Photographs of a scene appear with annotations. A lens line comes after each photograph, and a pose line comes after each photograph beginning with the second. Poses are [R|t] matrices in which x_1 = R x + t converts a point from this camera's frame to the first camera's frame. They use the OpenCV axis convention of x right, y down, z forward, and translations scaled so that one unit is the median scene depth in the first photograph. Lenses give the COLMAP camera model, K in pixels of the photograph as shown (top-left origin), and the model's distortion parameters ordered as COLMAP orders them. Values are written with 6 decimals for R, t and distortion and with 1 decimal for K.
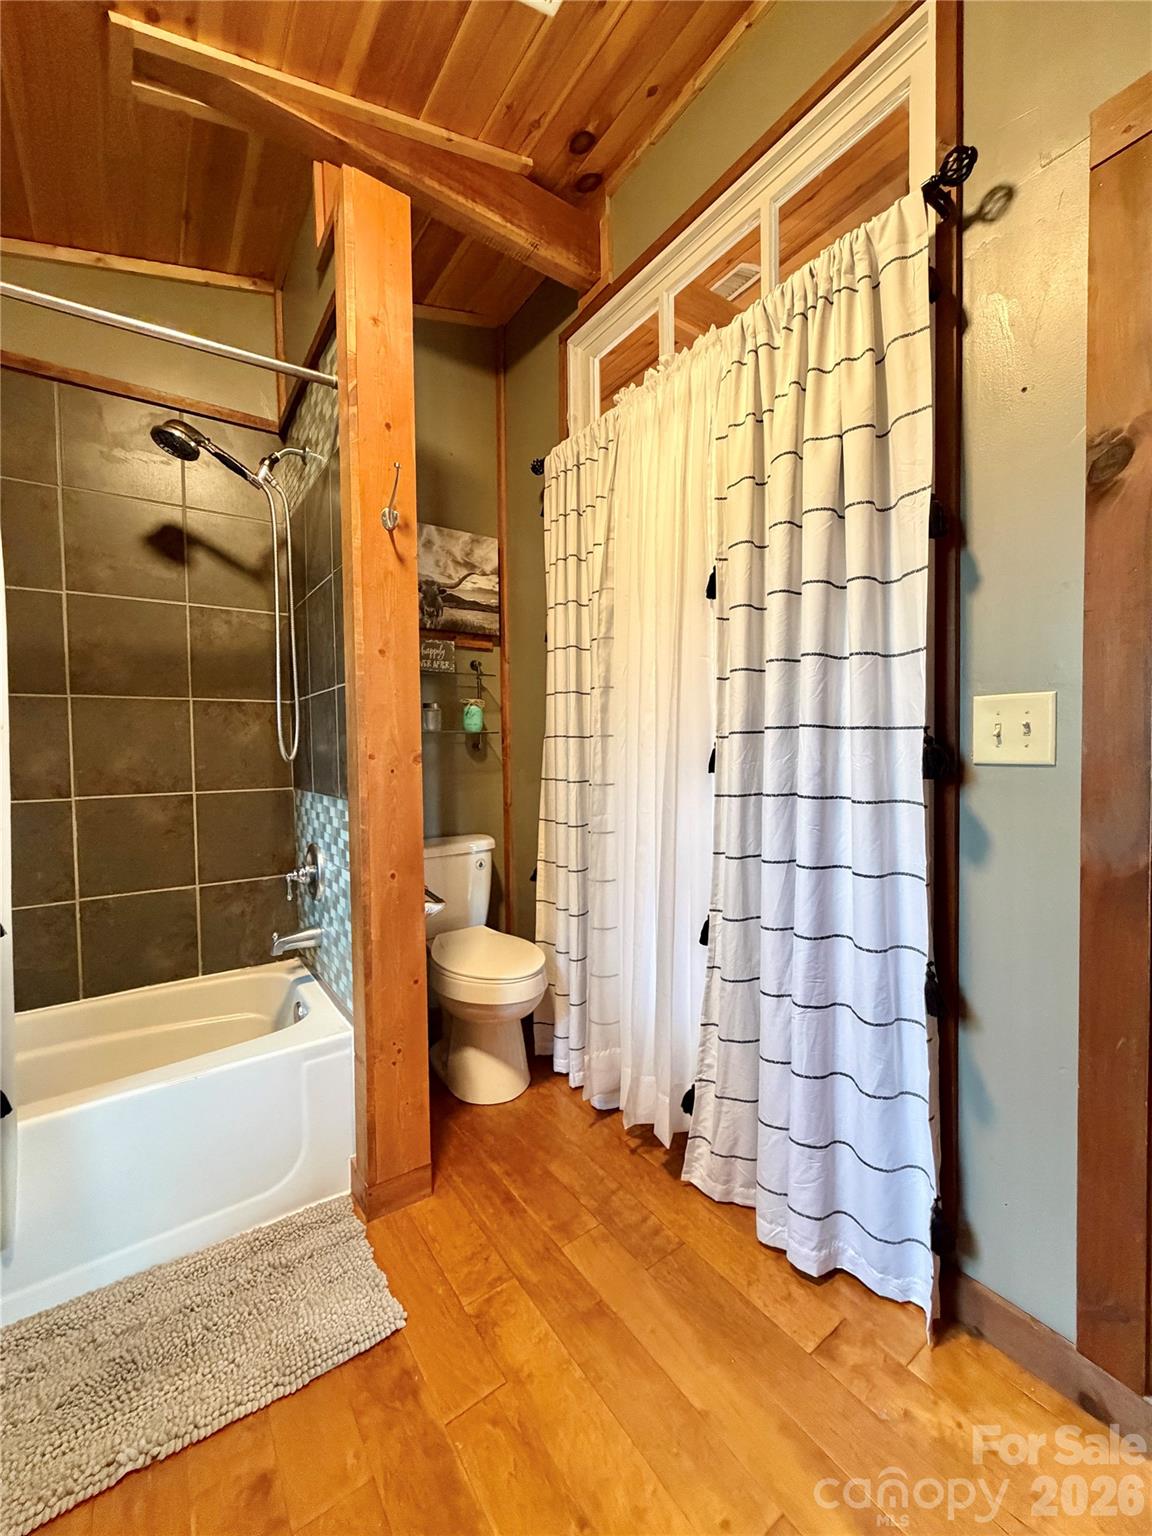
lens RADIAL K [[613.2, 0, 574.8], [0, 613.2, 764.9], [0, 0, 1]] dist [-0.000472, -0.000756]
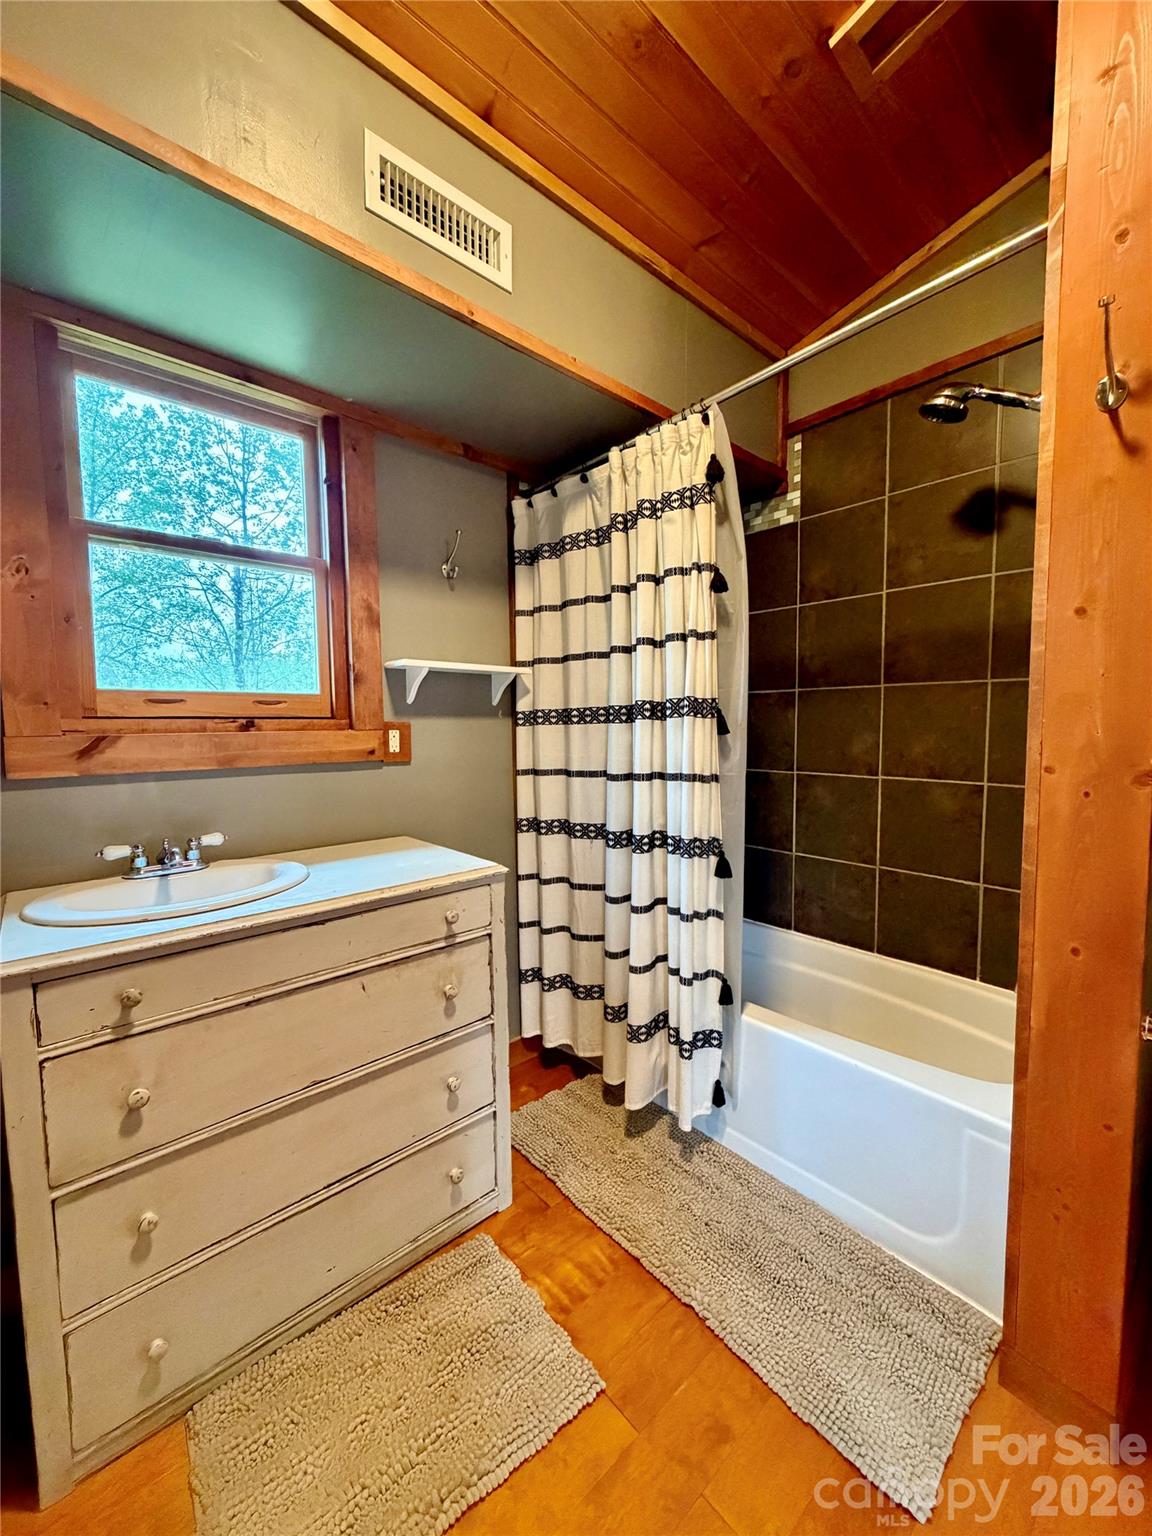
lens RADIAL K [[611.6, 0, 578.7], [0, 611.6, 763.4], [0, 0, 1]] dist [0.000494, 0.000028]
pose [[0.111469, 0.088464, -0.989823, 0.281935], [-0.025386, 0.995958, 0.086154, -0.064358], [0.993444, 0.015524, 0.113265, 0.391771]]
